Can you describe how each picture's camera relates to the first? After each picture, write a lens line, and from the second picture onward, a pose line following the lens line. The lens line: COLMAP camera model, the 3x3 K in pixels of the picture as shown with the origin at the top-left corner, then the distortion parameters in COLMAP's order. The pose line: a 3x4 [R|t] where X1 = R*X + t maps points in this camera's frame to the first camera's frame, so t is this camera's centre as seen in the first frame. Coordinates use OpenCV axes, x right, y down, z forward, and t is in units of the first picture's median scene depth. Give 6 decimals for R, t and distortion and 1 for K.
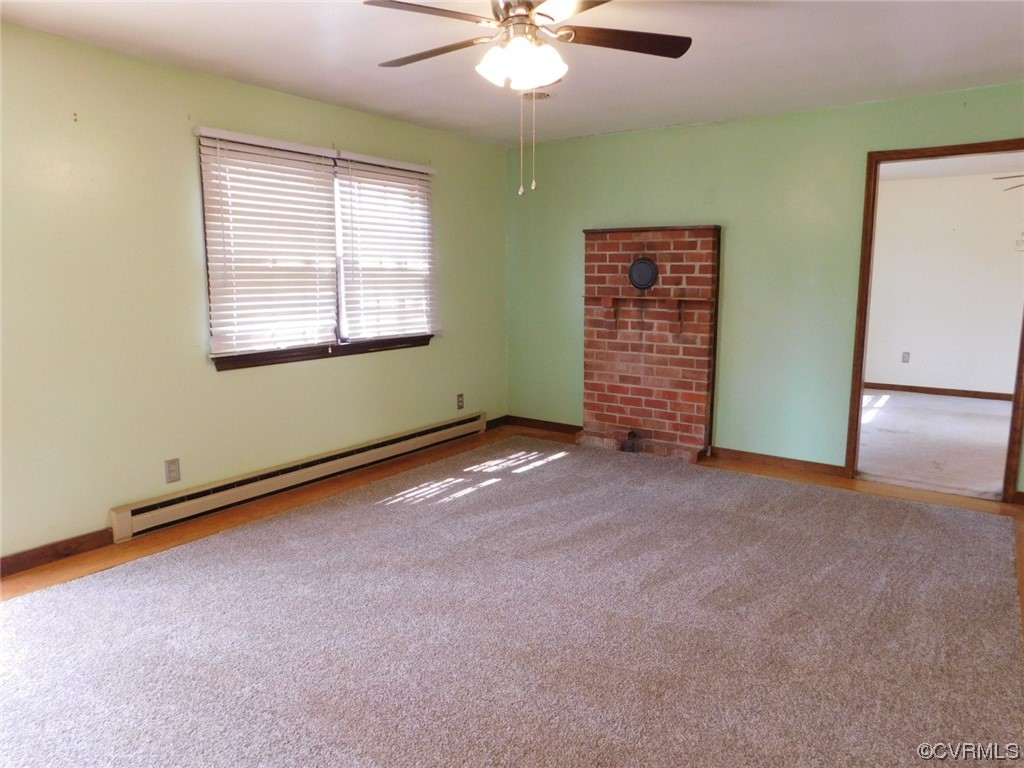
lens RADIAL K [[682.6, 0, 514.6], [0, 682.6, 385.6], [0, 0, 1]] dist [-0.012282, 0.000937]
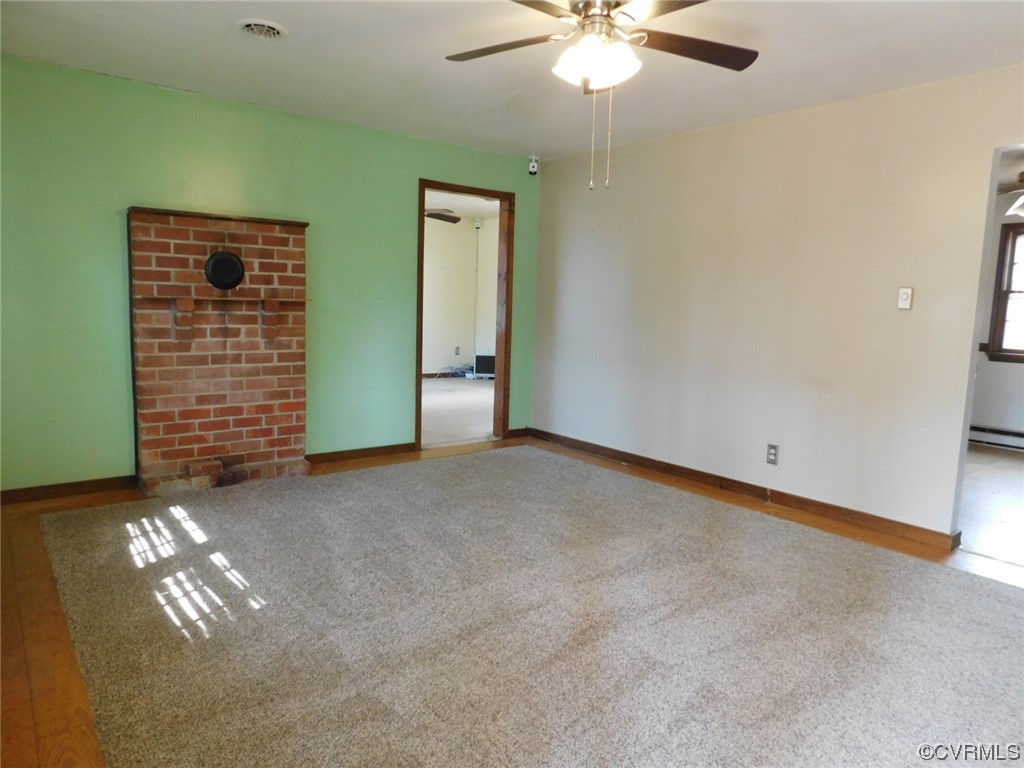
lens RADIAL K [[682.6, 0, 513.7], [0, 682.6, 381.6], [0, 0, 1]] dist [-0.012282, 0.000937]
pose [[0.287880, -0.109911, 0.951338, -0.515027], [0.129496, 0.988736, 0.075046, -0.045413], [-0.948871, 0.101590, 0.298870, 0.424346]]
